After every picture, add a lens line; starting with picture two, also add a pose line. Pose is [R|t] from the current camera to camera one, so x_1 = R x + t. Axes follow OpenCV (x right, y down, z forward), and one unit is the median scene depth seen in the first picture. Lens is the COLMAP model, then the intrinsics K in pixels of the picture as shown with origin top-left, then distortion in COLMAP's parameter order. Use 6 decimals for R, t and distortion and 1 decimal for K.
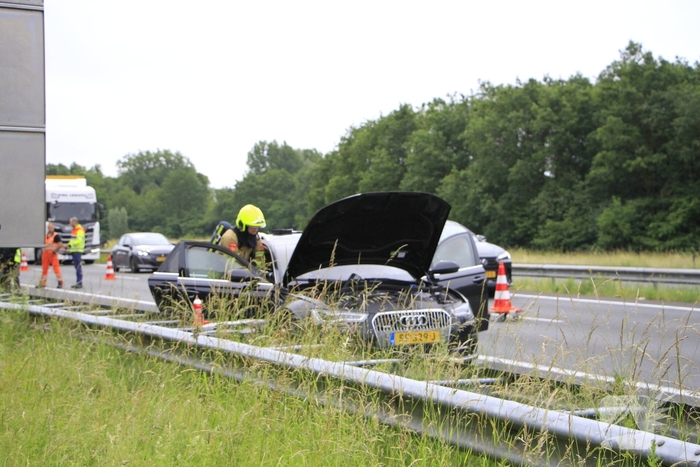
lens RADIAL K [[1408.2, 0, 350.0], [0, 1408.2, 233.5], [0, 0, 1]] dist [0.066099, 0.094543]
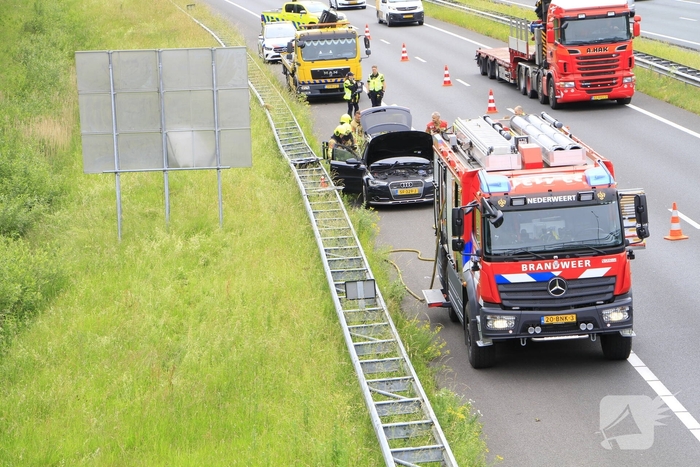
lens RADIAL K [[2166.8, 0, 350.0], [0, 2166.8, 233.5], [0, 0, 1]] dist [0.611371, -0.208270]
pose [[0.951279, 0.010842, -0.308140, 0.124963], [0.037088, 0.988102, 0.149264, -0.047303], [0.306092, -0.153420, 0.939559, -0.291890]]
